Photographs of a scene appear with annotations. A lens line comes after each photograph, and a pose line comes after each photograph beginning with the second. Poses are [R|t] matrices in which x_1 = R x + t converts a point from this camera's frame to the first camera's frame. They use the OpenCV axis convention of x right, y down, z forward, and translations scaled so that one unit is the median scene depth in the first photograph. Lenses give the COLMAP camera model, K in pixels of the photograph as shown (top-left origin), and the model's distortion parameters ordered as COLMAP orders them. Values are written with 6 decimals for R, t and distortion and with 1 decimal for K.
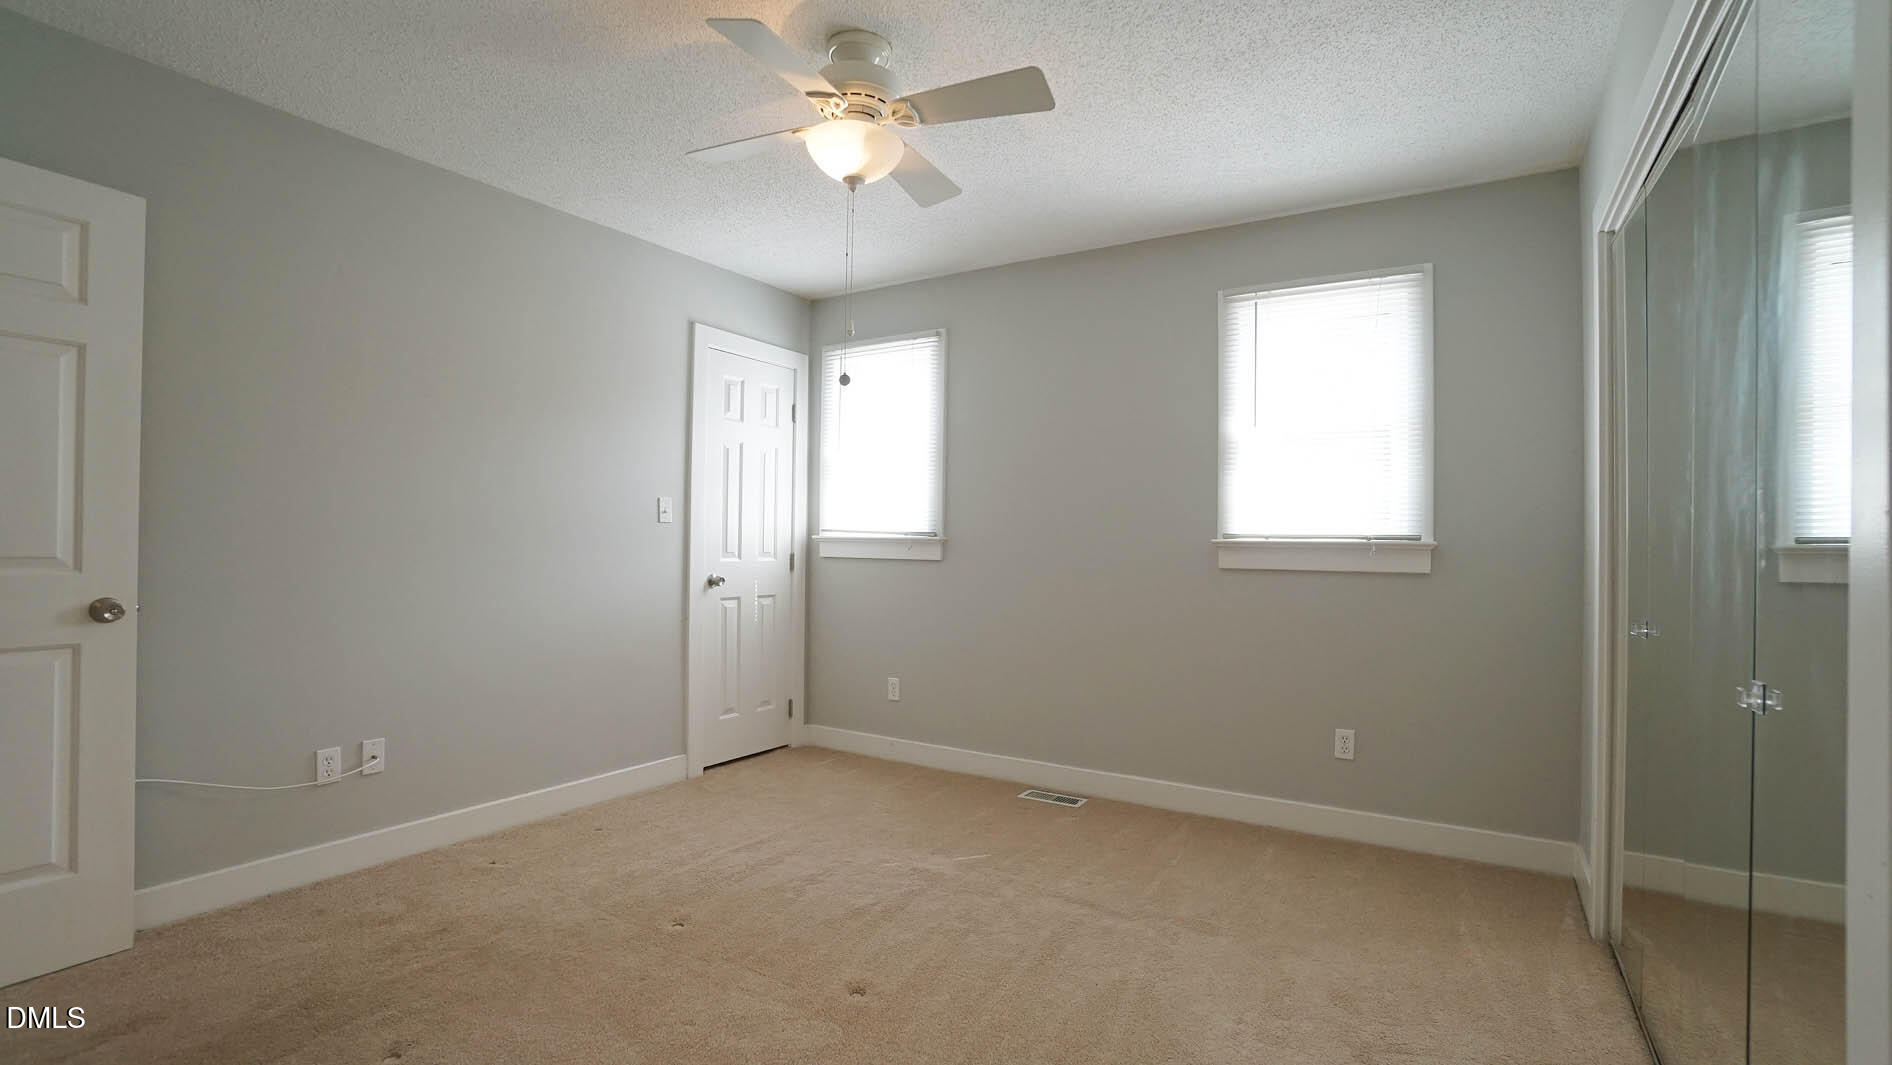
lens RADIAL K [[841.2, 0, 942.1], [0, 841.2, 536.6], [0, 0, 1]] dist [-0.001527, -0.015700]
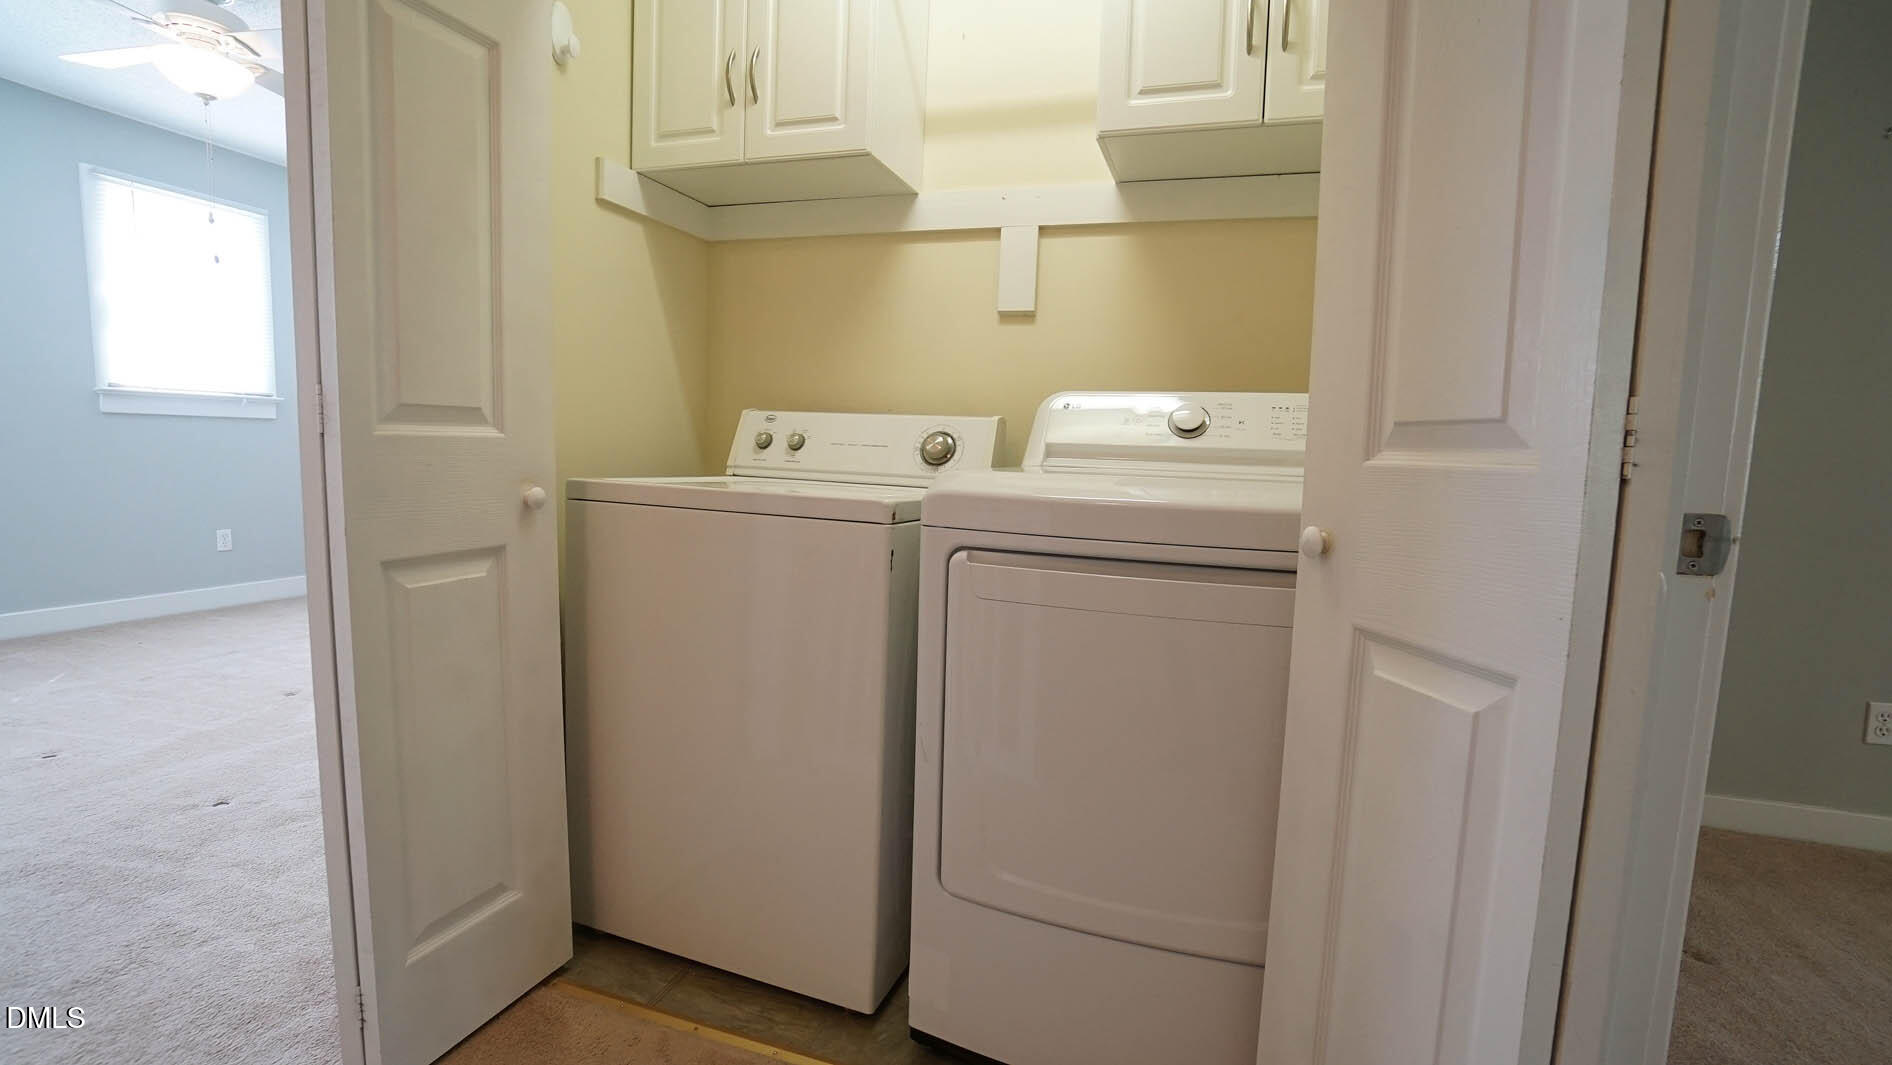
lens RADIAL K [[829.0, 0, 950.5], [0, 829.0, 539.0], [0, 0, 1]] dist [-0.064403, 0.022814]
pose [[-0.228891, -0.128933, 0.964876, -1.020361], [-0.051517, 0.991405, 0.120257, 0.019309], [-0.972088, -0.022182, -0.233566, 0.108261]]
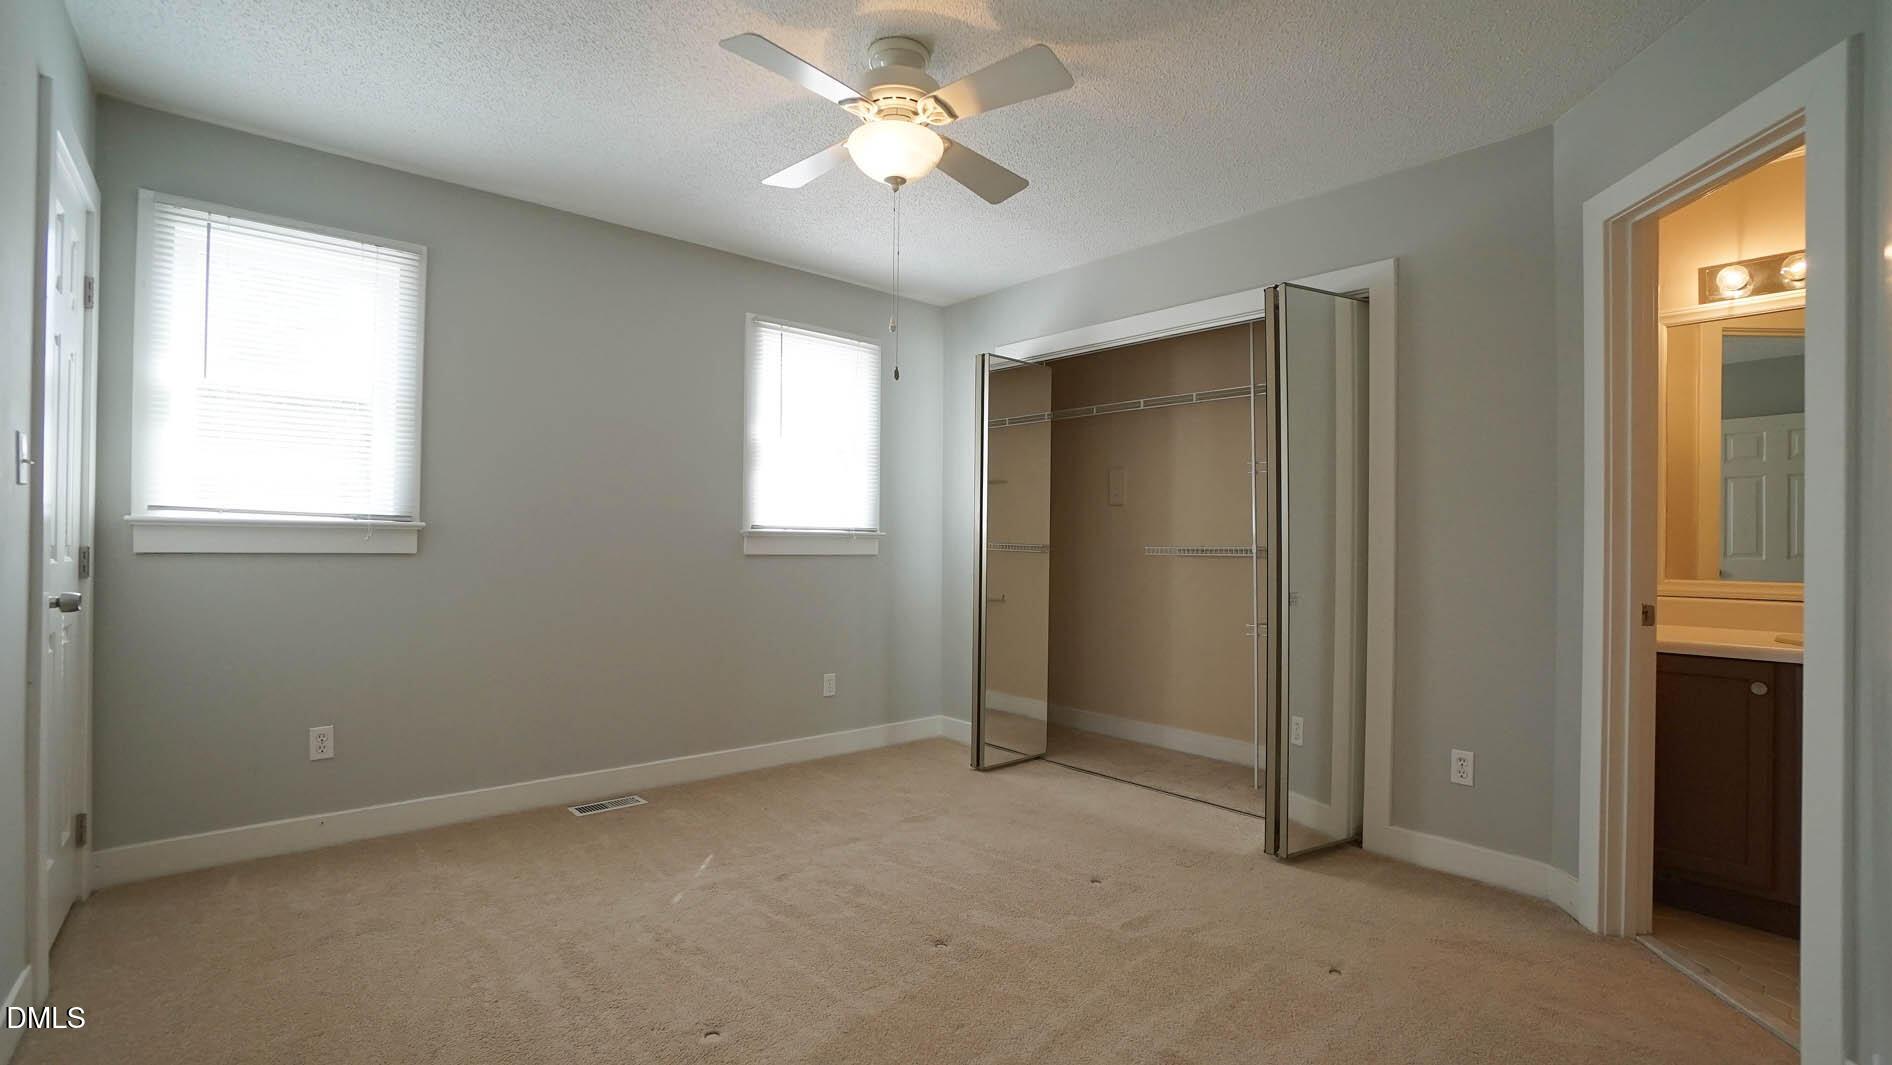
lens RADIAL K [[829.0, 0, 950.5], [0, 829.0, 539.0], [0, 0, 1]] dist [-0.064403, 0.022814]
pose [[0.289150, -0.008475, 0.957246, -0.666704], [-0.019570, 0.999699, 0.014762, -0.005735], [-0.957084, -0.023002, 0.288898, 0.404892]]
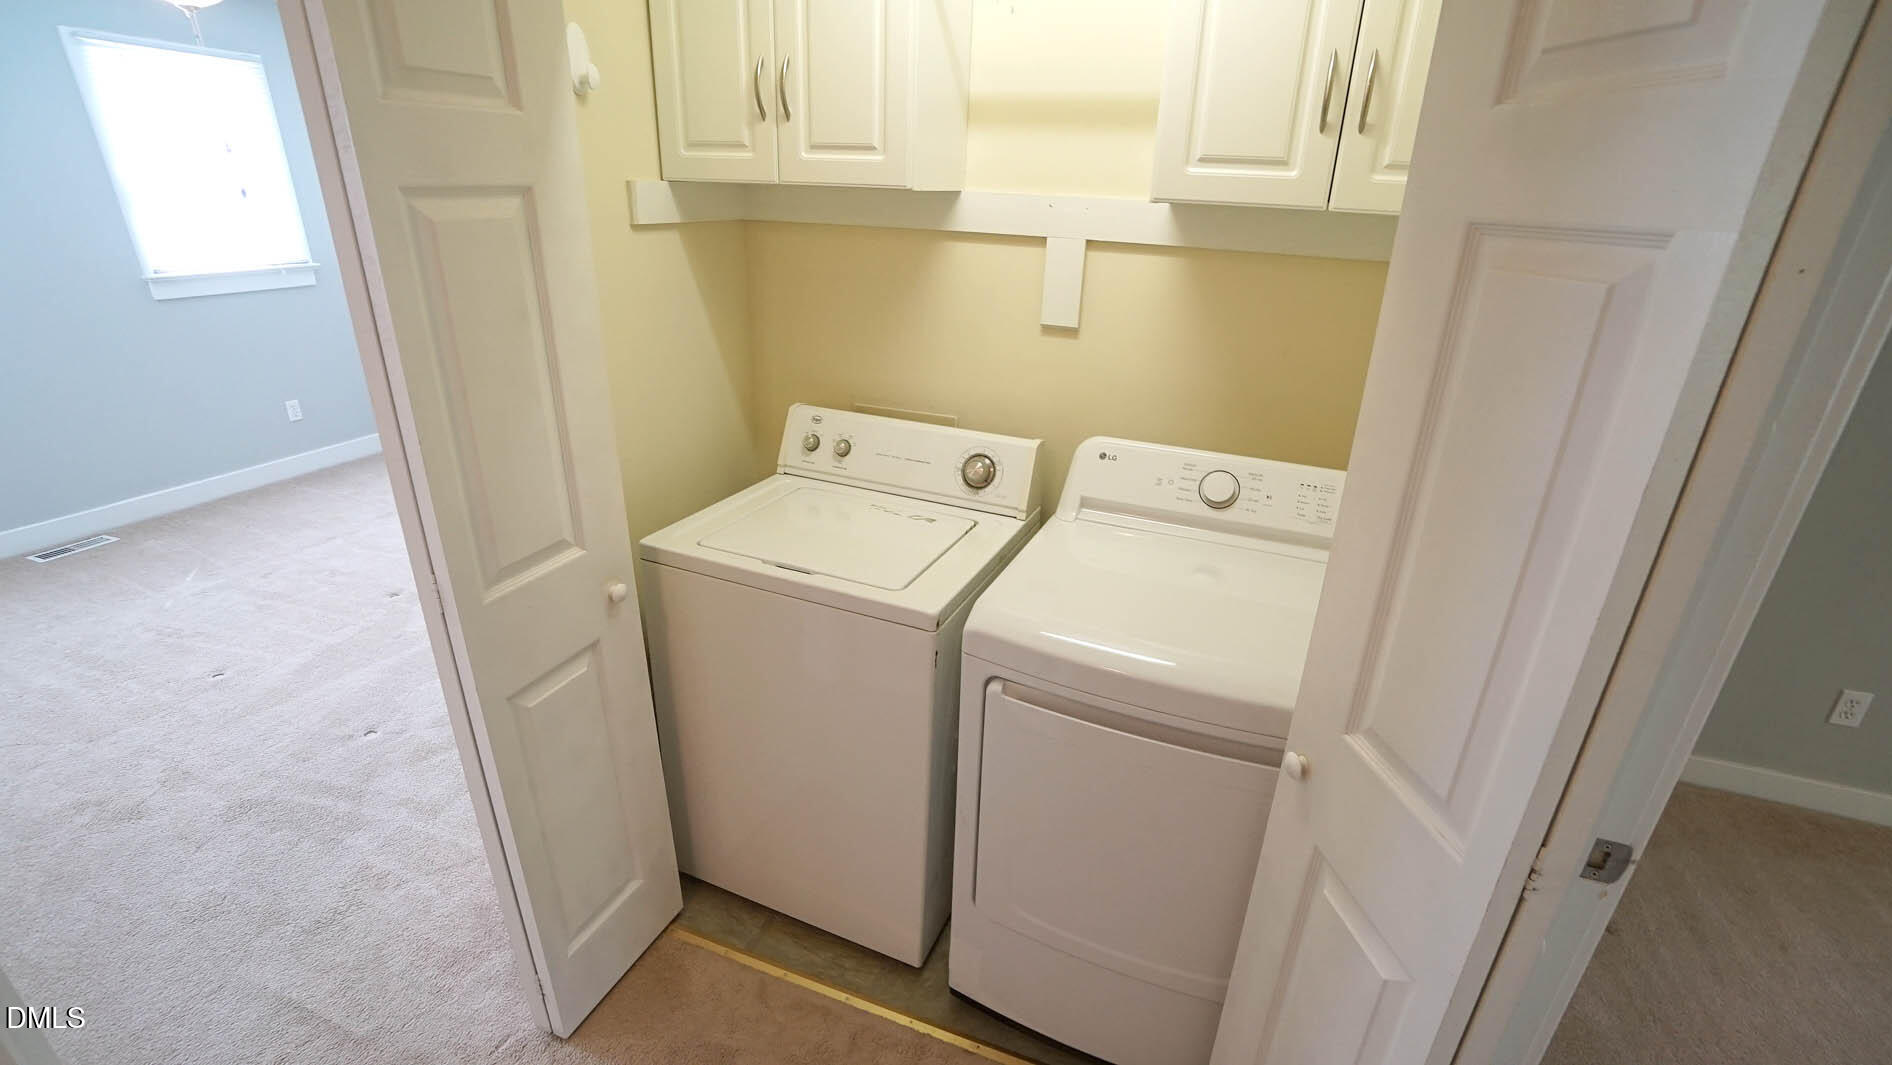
lens RADIAL K [[829.0, 0, 950.5], [0, 829.0, 539.0], [0, 0, 1]] dist [-0.064403, 0.022814]
pose [[-0.182011, -0.406644, 0.895272, -1.010883], [-0.049096, 0.913103, 0.404762, -0.161530], [-0.982070, 0.029716, -0.186159, 0.116898]]
